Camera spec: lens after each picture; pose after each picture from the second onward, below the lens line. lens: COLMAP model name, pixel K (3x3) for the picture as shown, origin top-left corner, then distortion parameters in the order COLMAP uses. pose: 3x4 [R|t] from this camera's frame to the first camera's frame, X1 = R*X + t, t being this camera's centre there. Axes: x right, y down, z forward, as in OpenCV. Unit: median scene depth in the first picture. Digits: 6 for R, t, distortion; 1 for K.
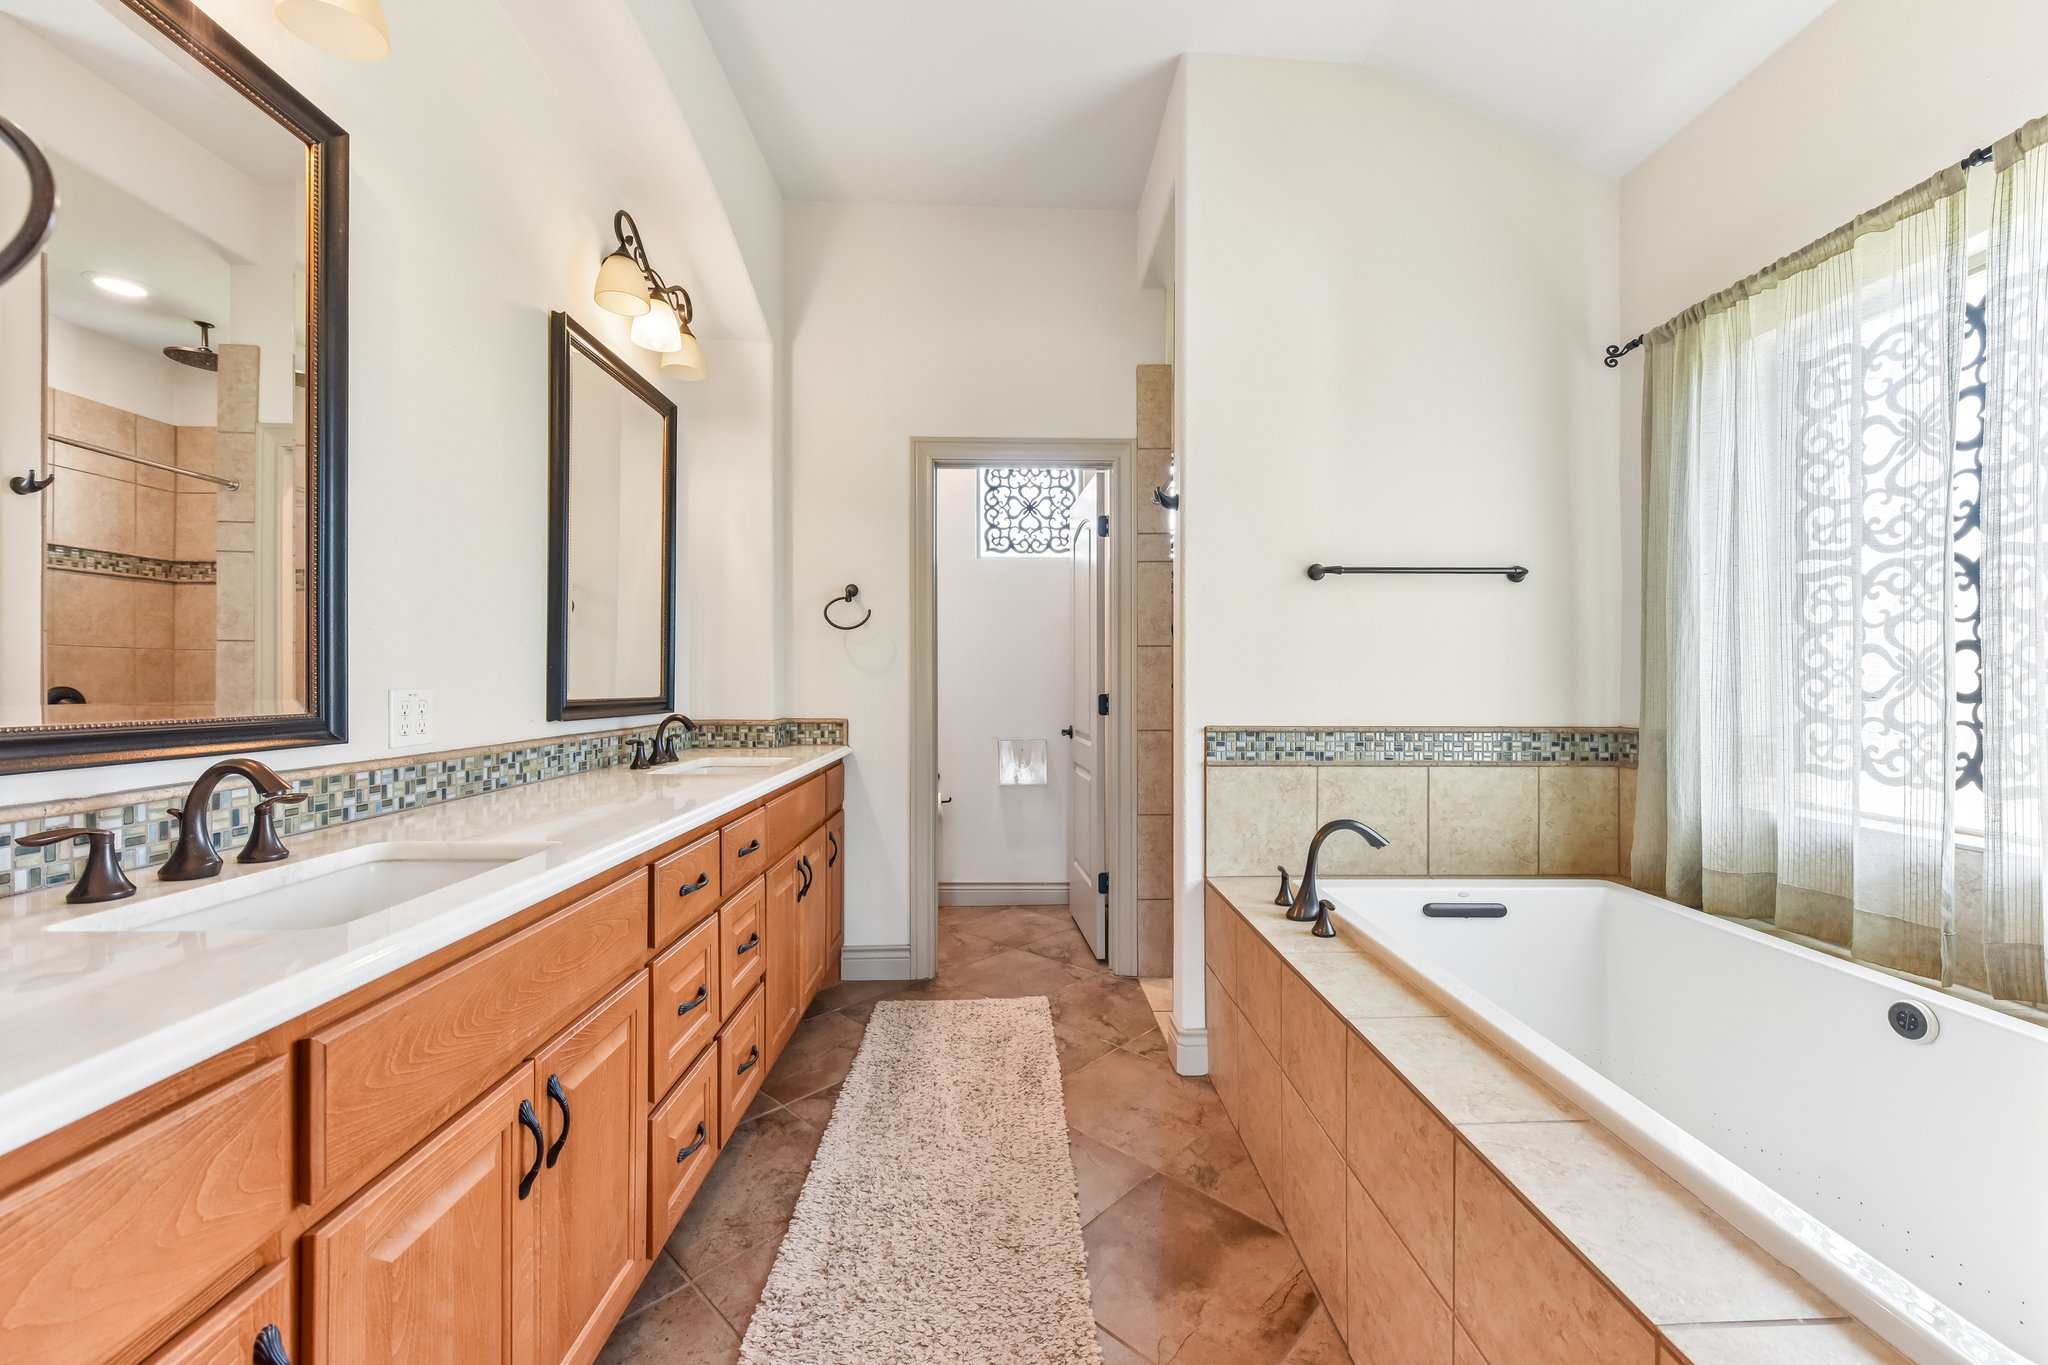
lens RADIAL K [[810.2, 0, 1024.0], [0, 810.2, 683.5], [0, 0, 1]] dist [0.007151, -0.001918]
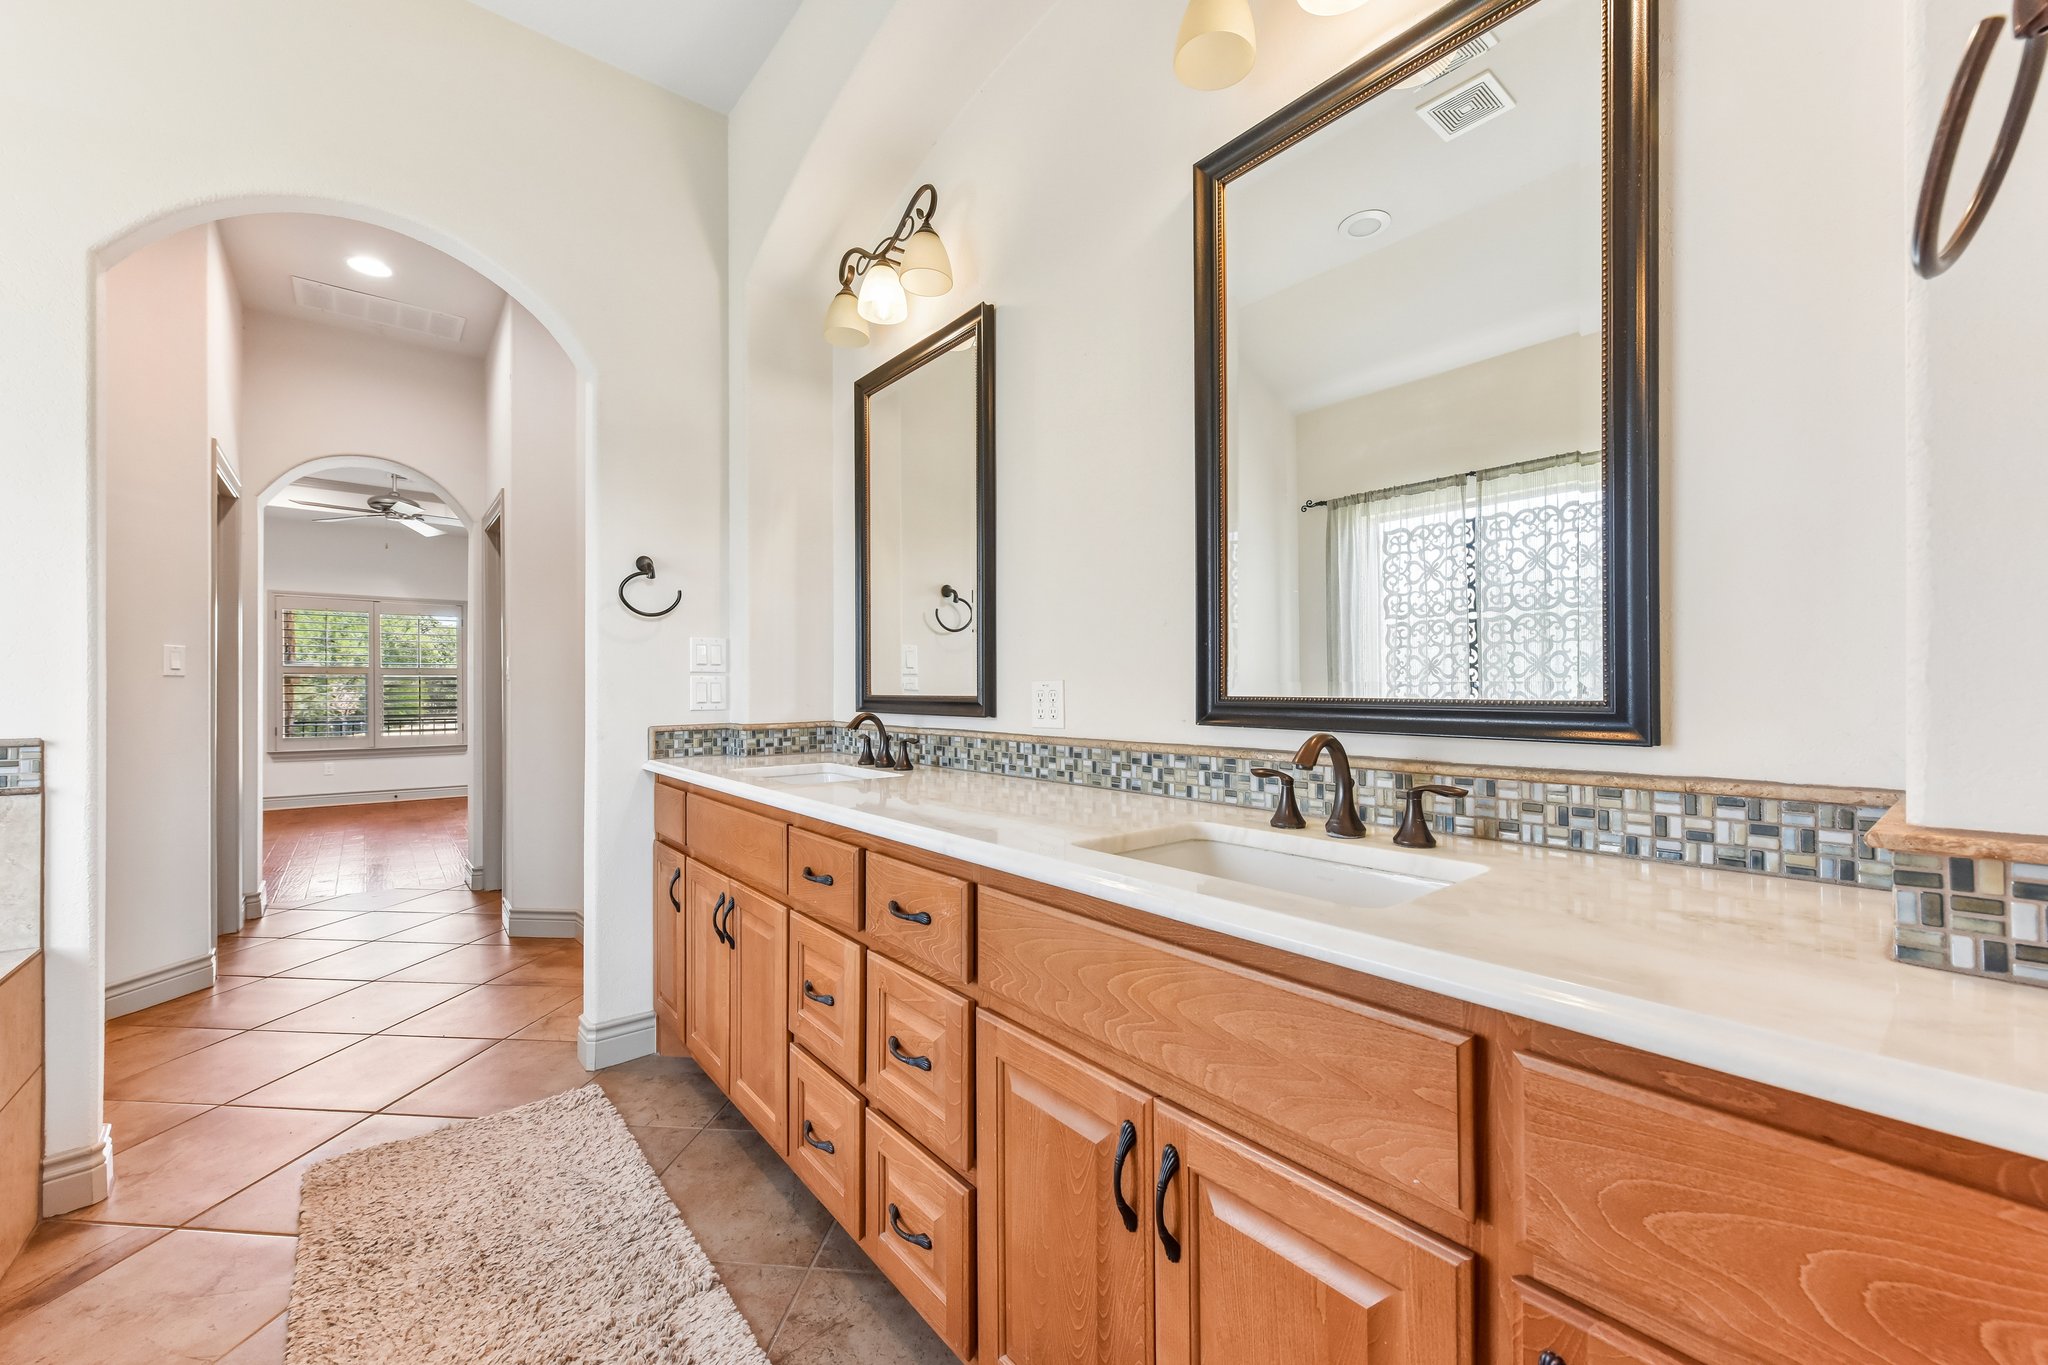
lens RADIAL K [[810.2, 0, 1025.5], [0, 810.2, 683.4], [0, 0, 1]] dist [0.007151, -0.001918]
pose [[-0.785394, -0.002331, -0.618992, 0.005207], [-0.000184, 0.999994, -0.003532, 0.014055], [0.618997, -0.002660, -0.785389, 1.716644]]
